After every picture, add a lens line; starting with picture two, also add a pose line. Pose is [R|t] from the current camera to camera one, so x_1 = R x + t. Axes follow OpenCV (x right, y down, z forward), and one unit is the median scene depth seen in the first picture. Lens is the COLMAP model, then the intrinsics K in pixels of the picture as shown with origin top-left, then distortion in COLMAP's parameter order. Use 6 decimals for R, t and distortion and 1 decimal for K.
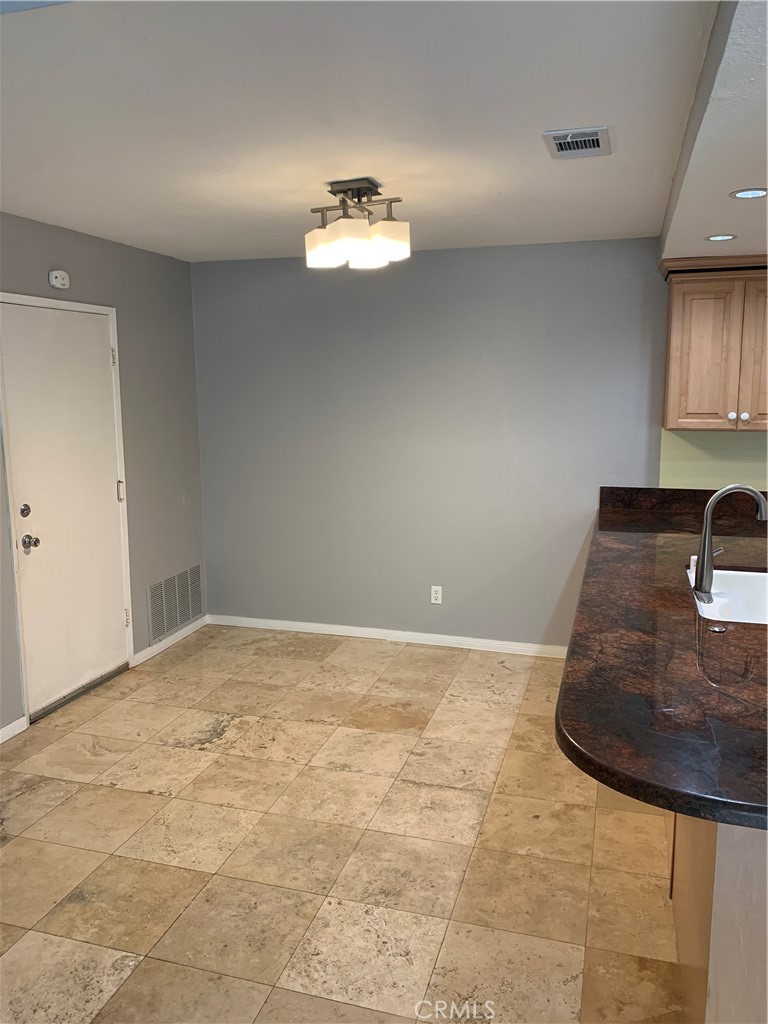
lens RADIAL K [[796.8, 0, 384.3], [0, 796.8, 514.4], [0, 0, 1]] dist [0.039577, -0.045012]
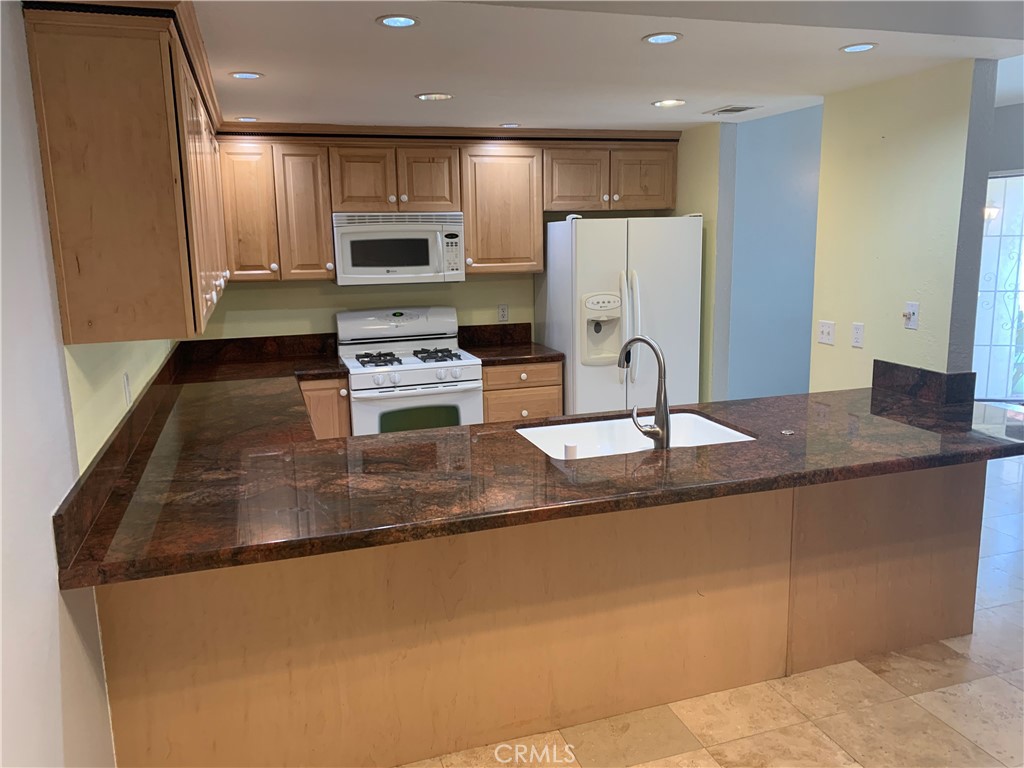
lens RADIAL K [[796.8, 0, 517.8], [0, 796.8, 384.9], [0, 0, 1]] dist [0.039577, -0.045012]
pose [[-0.580486, -0.141502, 0.801881, -0.181837], [0.154208, 0.947860, 0.278893, -0.193421], [-0.799535, 0.285550, -0.528399, 1.159131]]
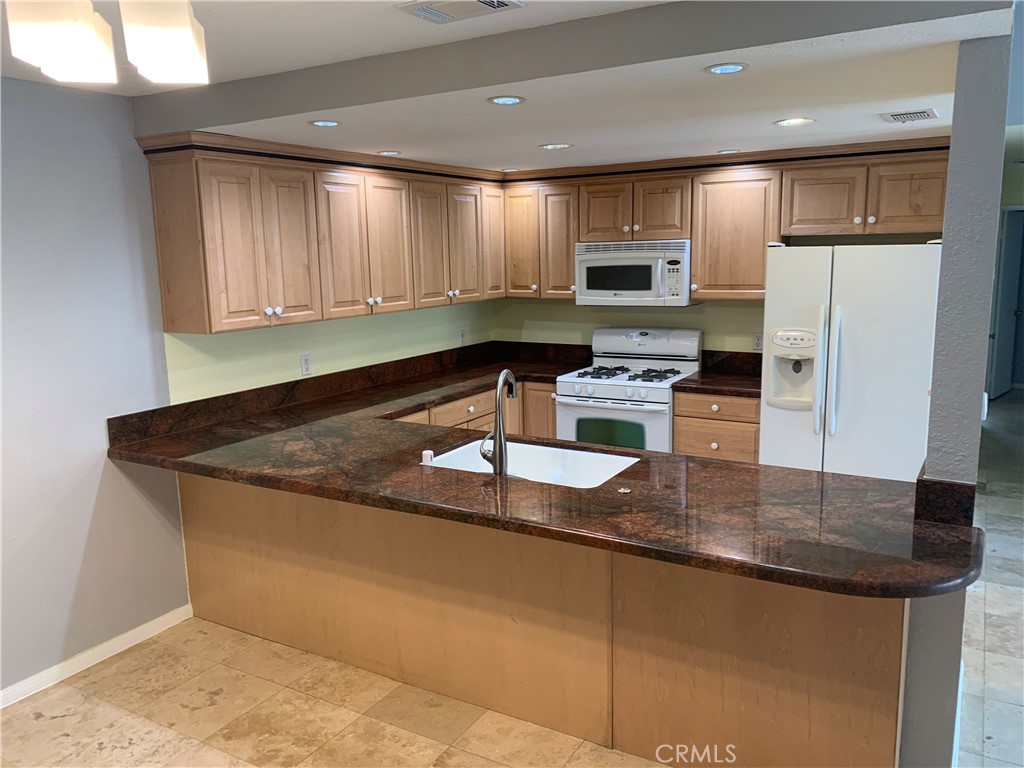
lens RADIAL K [[796.8, 0, 520.6], [0, 796.8, 385.6], [0, 0, 1]] dist [0.039577, -0.045012]
pose [[0.234292, -0.166605, 0.957784, -0.403251], [0.182592, 0.975214, 0.124971, -0.101611], [-0.954865, 0.145604, 0.258906, 0.493172]]
